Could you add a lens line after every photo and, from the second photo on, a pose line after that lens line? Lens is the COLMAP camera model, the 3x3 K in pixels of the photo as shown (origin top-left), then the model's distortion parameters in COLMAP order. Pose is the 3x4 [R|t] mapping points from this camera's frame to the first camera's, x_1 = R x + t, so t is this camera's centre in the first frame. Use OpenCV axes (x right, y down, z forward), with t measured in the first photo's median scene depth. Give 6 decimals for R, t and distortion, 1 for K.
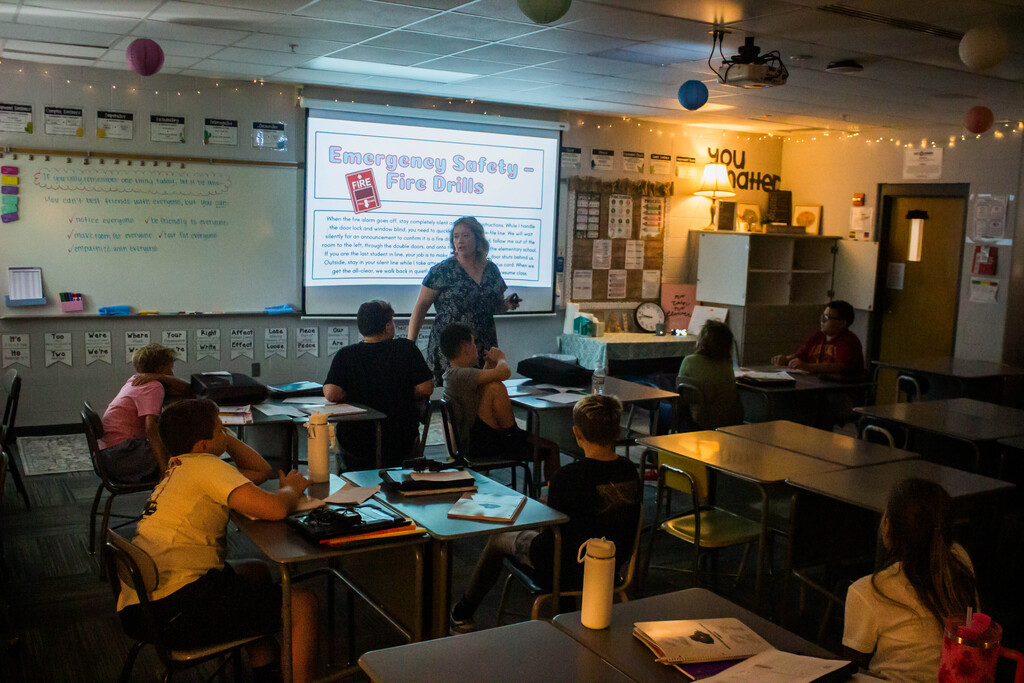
lens RADIAL K [[1016.5, 0, 509.2], [0, 1016.5, 340.4], [0, 0, 1]] dist [-0.087577, 0.000000]
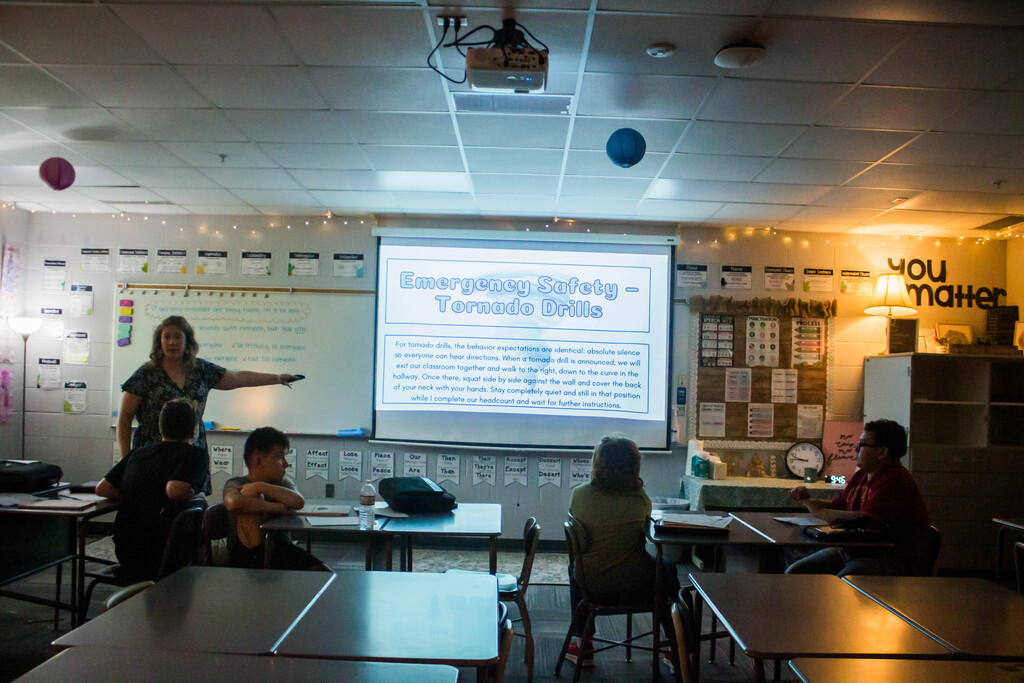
lens RADIAL K [[853.4, 0, 505.3], [0, 853.4, 356.7], [0, 0, 1]] dist [-0.151278, 0.129211]
pose [[0.855567, -0.028353, -0.516916, 0.298443], [-0.060845, 0.986072, -0.154792, 0.014642], [0.514105, 0.163887, 0.841925, 0.297085]]
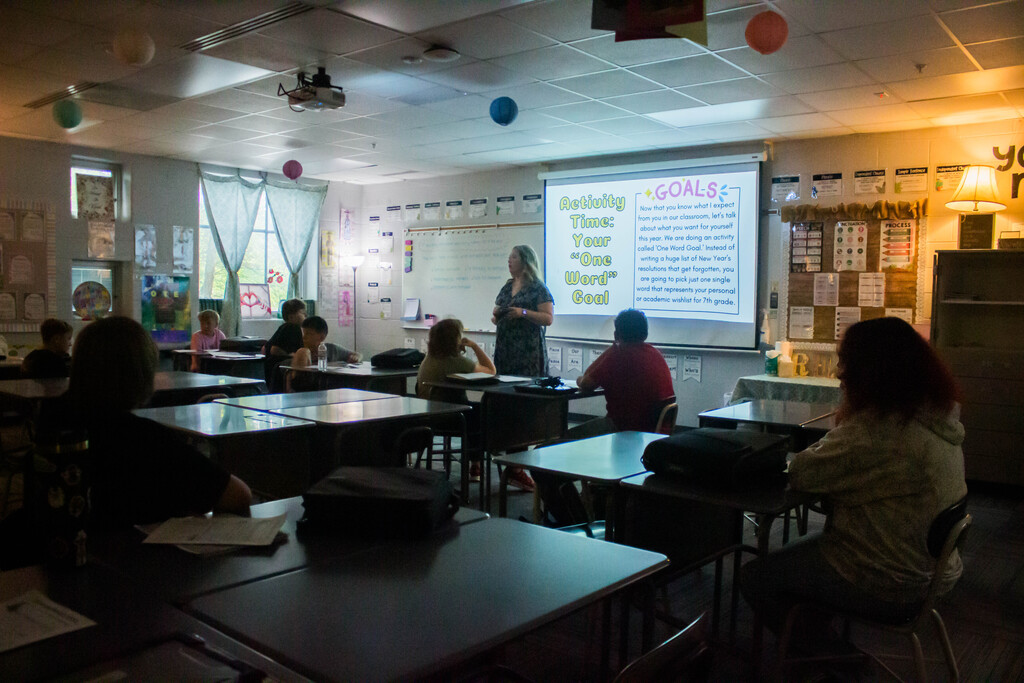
lens RADIAL K [[853.4, 0, 502.1], [0, 853.4, 344.8], [0, 0, 1]] dist [-0.151278, 0.129211]
pose [[0.332204, 0.019676, -0.943002, 0.703778], [-0.118718, 0.992704, -0.021110, 0.013175], [0.935706, 0.118964, 0.332116, 0.503552]]
